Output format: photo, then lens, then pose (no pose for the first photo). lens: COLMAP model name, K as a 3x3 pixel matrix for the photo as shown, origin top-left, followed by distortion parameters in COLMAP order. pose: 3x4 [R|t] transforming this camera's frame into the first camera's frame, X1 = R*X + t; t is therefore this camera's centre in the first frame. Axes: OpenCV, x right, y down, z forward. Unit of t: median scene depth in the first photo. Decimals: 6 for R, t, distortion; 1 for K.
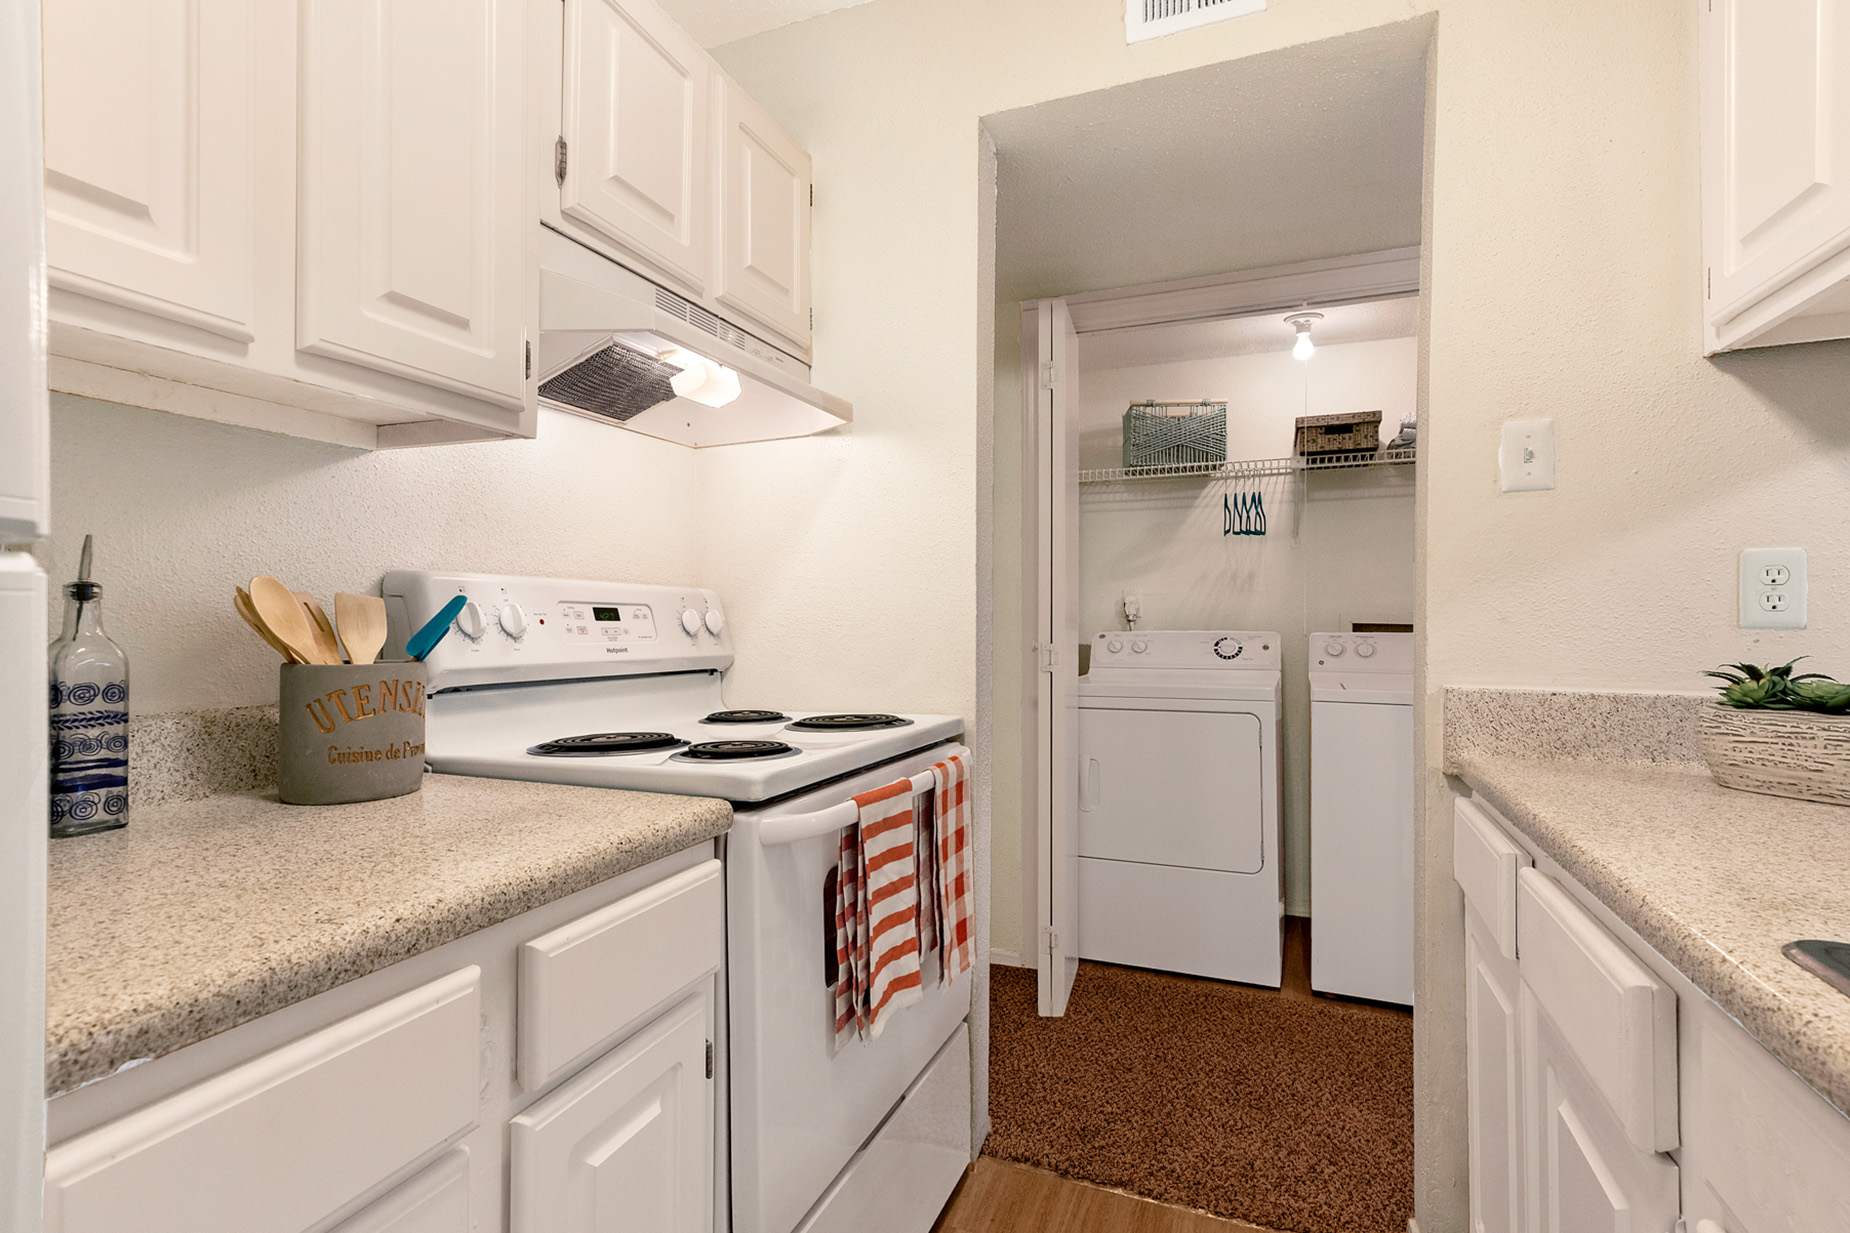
lens RADIAL K [[861.0, 0, 923.0], [0, 861.0, 614.4], [0, 0, 1]] dist [0.006690, 0.000399]
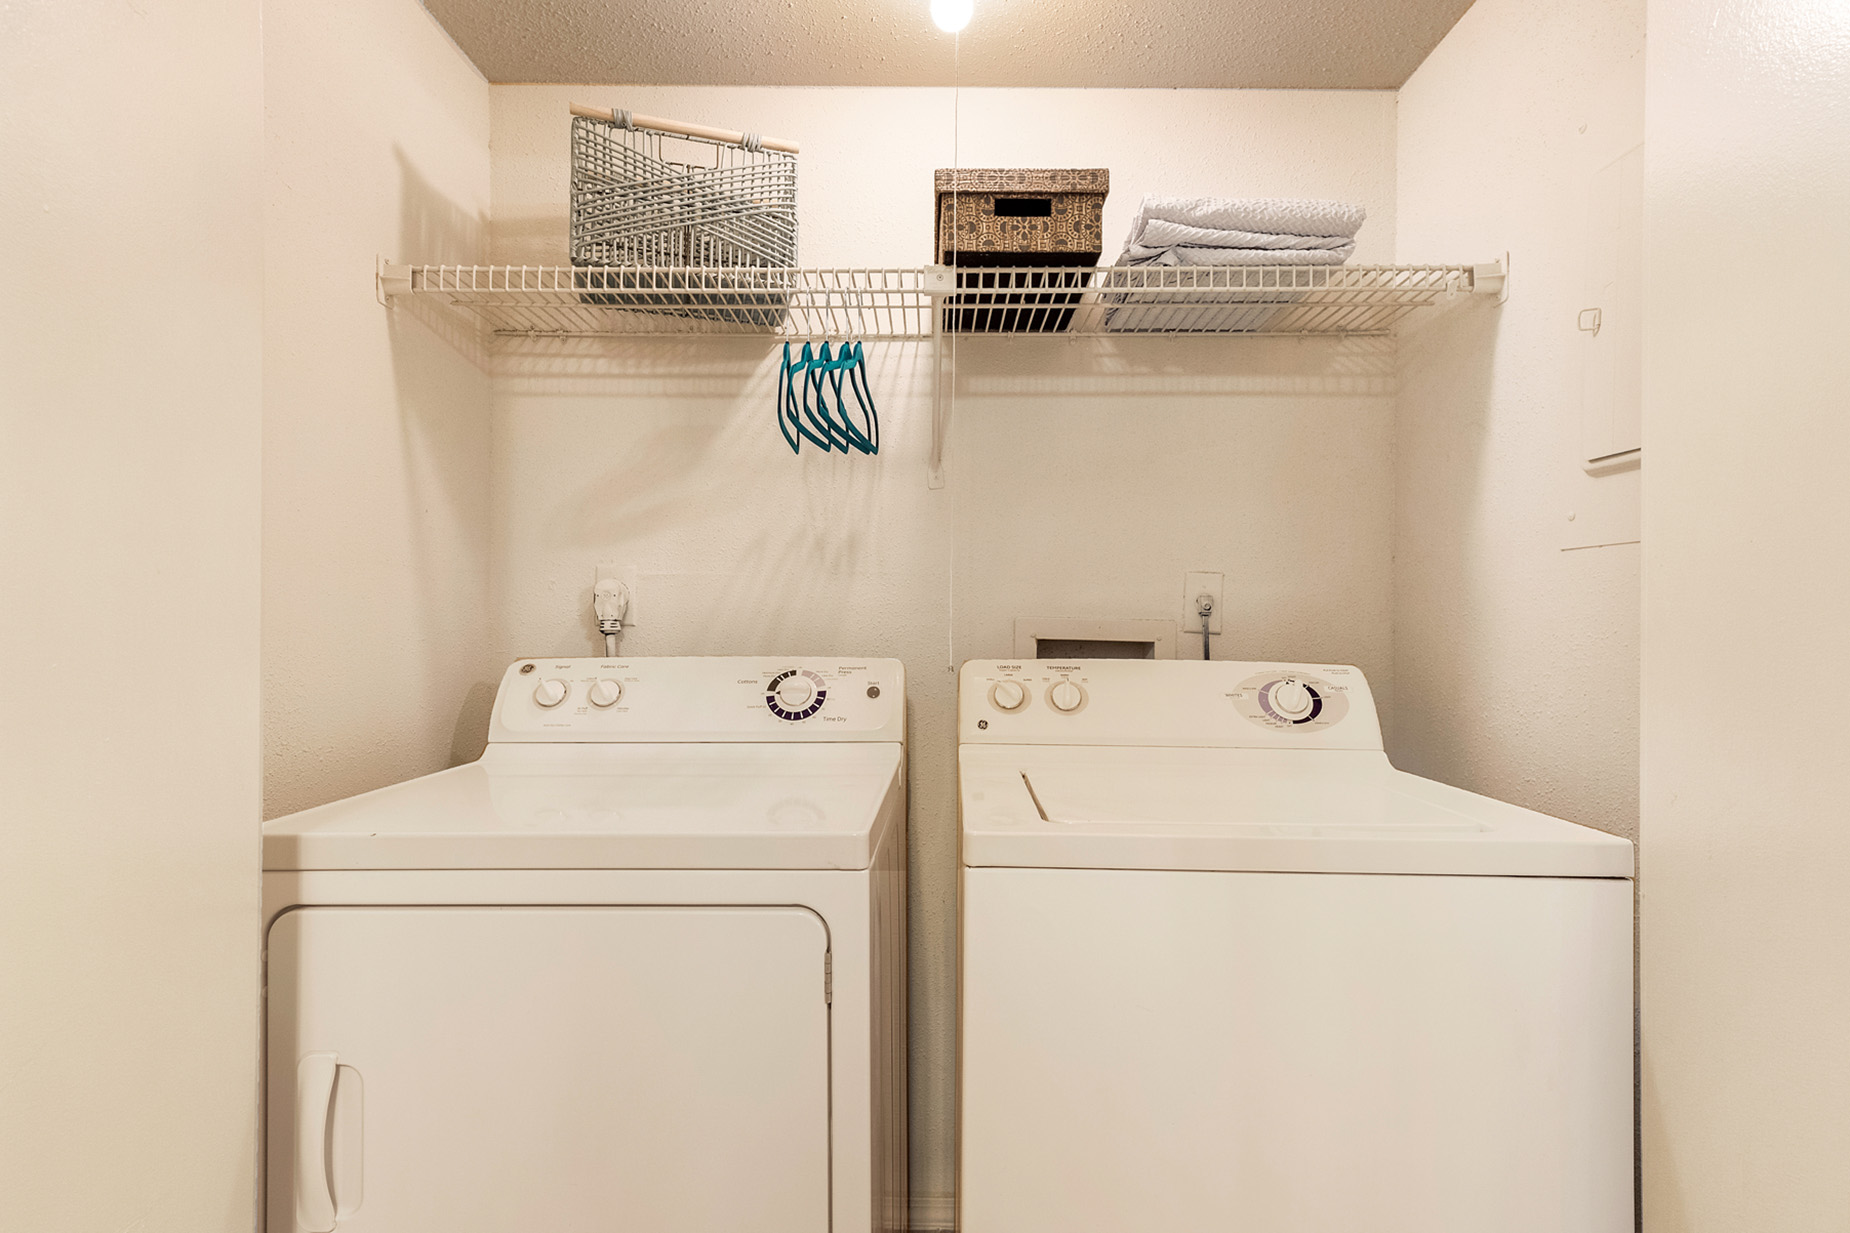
lens RADIAL K [[861.0, 0, 926.5], [0, 861.0, 621.1], [0, 0, 1]] dist [0.006690, 0.000399]
pose [[0.926633, 0.007460, 0.375892, 0.249921], [-0.005939, 0.999969, -0.005206, 0.002746], [-0.375919, 0.002592, 0.926649, 0.561847]]
